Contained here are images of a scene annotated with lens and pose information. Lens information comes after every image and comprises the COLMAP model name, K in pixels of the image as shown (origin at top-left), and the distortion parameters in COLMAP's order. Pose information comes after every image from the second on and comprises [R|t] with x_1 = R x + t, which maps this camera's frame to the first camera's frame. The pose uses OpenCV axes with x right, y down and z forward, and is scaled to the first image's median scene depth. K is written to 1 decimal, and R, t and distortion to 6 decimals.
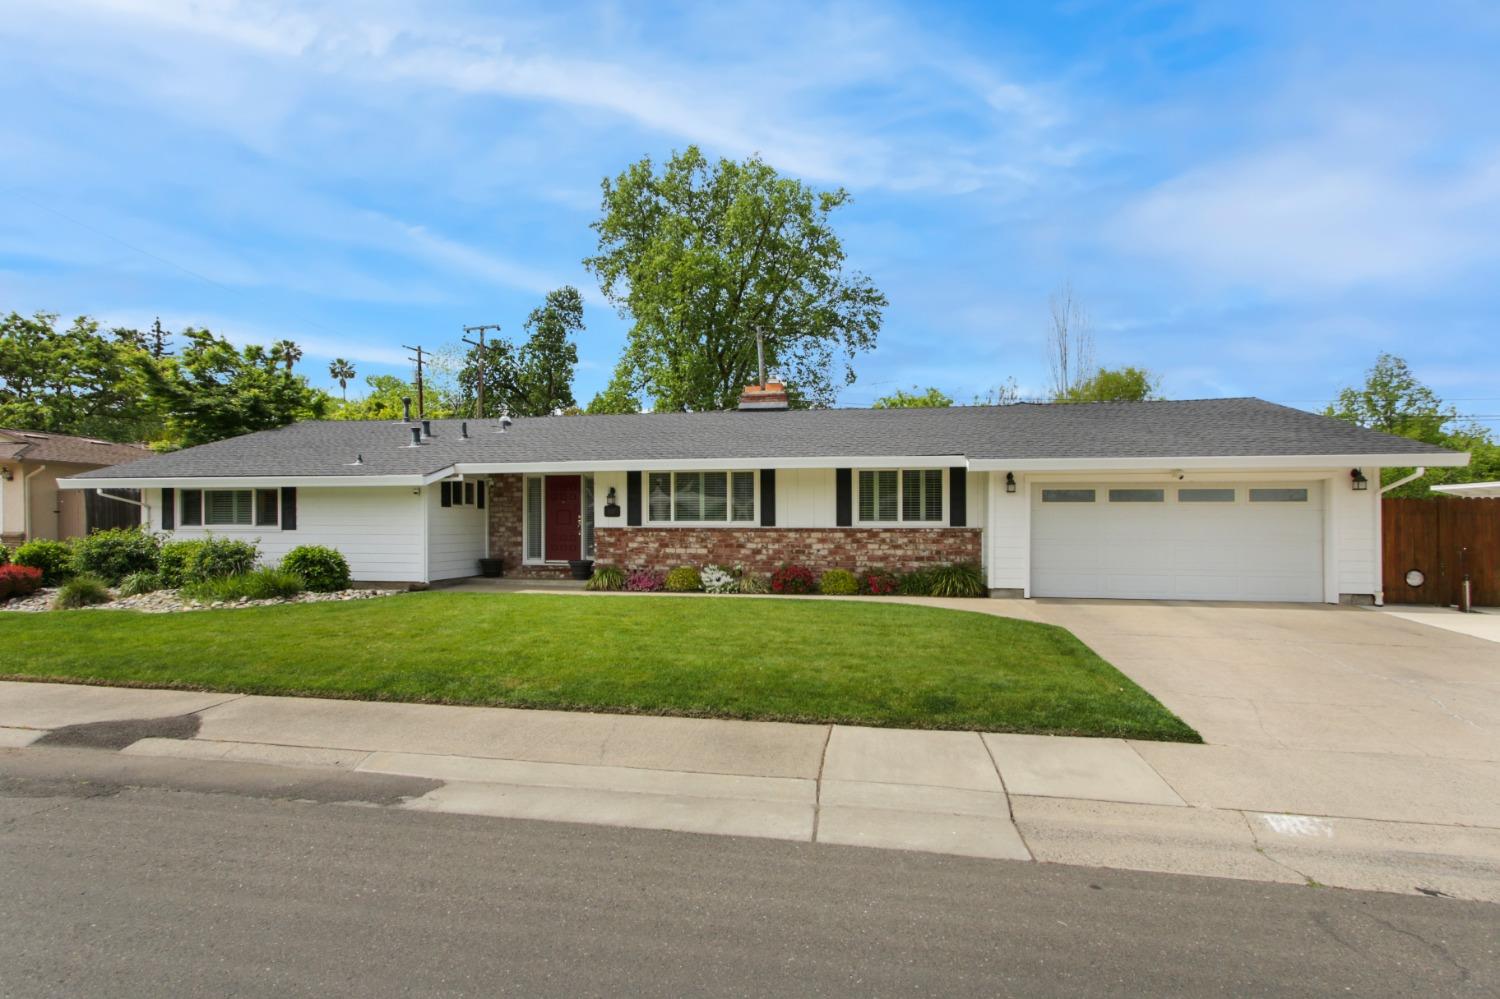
lens RADIAL K [[695.1, 0, 730.5], [0, 695.1, 518.9], [0, 0, 1]] dist [-0.009225, 0.000476]
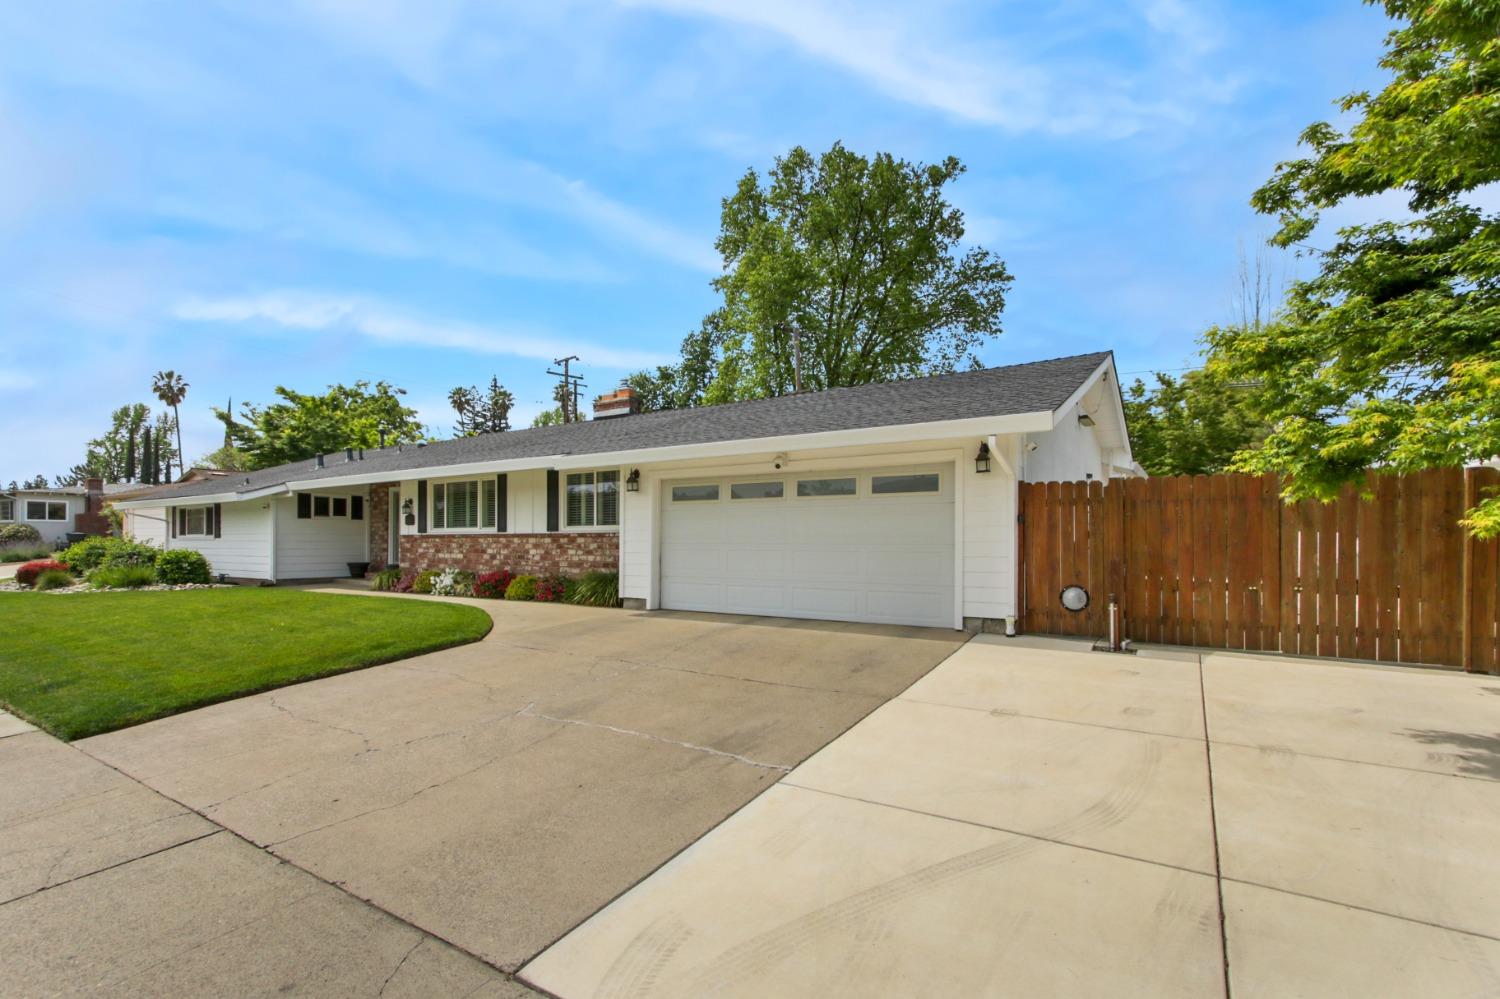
lens RADIAL K [[695.1, 0, 734.5], [0, 695.1, 541.1], [0, 0, 1]] dist [-0.009225, 0.000476]
pose [[0.913217, -0.003295, -0.407461, 0.789883], [0.008293, 0.999910, 0.010500, 0.015814], [0.407389, -0.012968, 0.913162, 0.199133]]
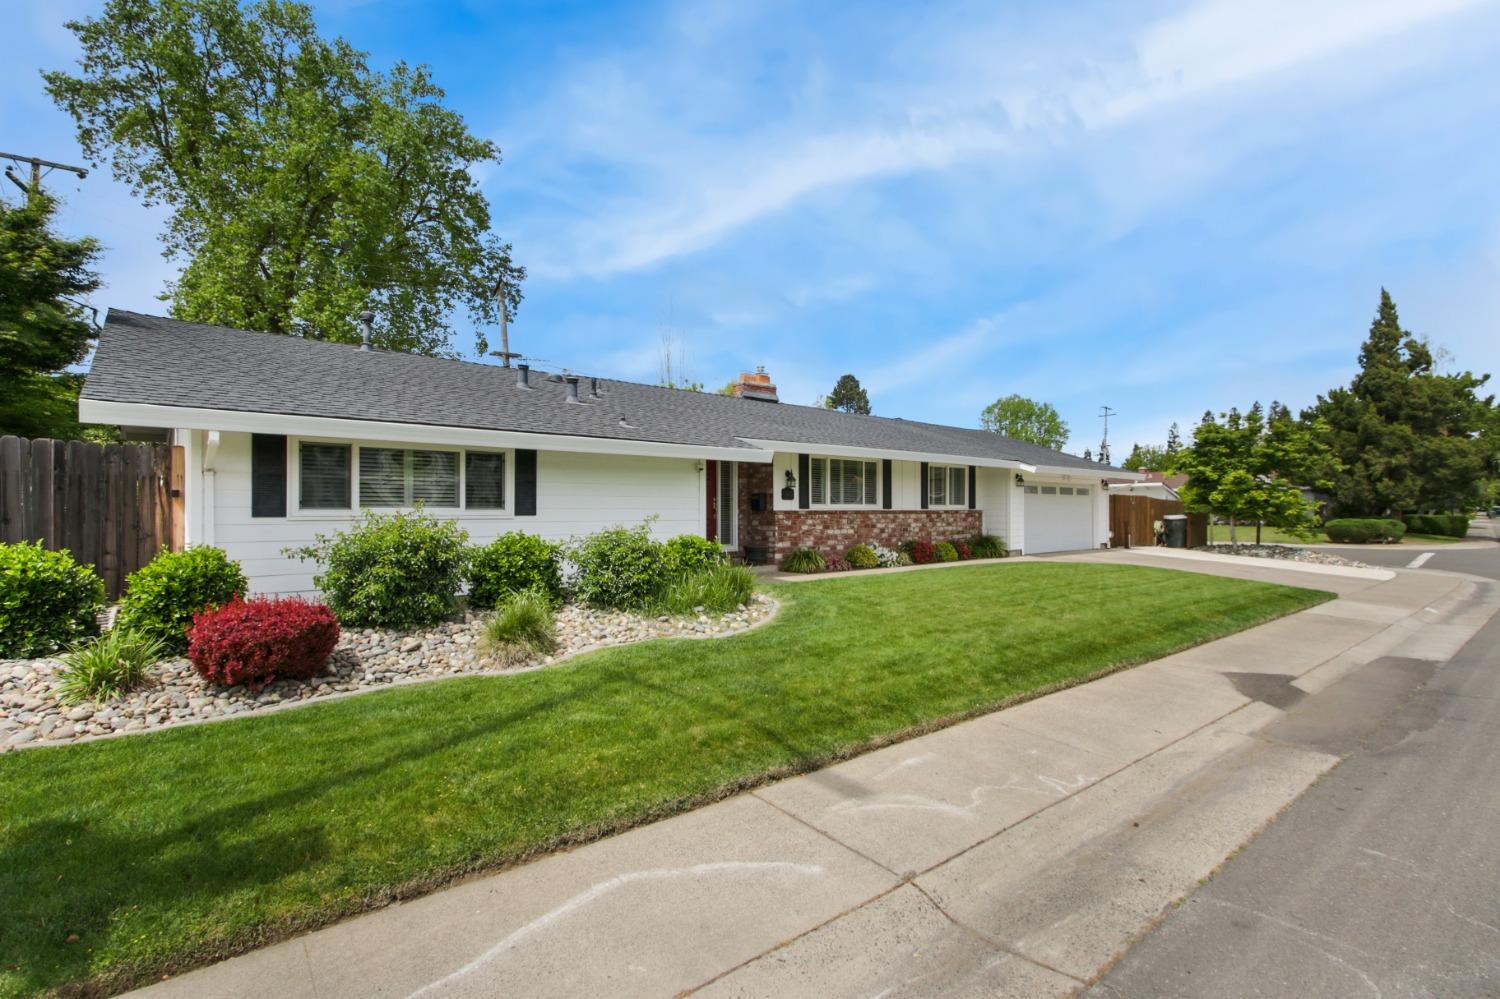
lens RADIAL K [[669.3, 0, 748.8], [0, 669.3, 507.8], [0, 0, 1]] dist [-0.004372, -0.000115]
pose [[0.659822, 0.000765, 0.751422, -0.961905], [-0.003744, 0.999990, 0.002270, 0.006810], [-0.751413, -0.004312, 0.659818, 0.422973]]
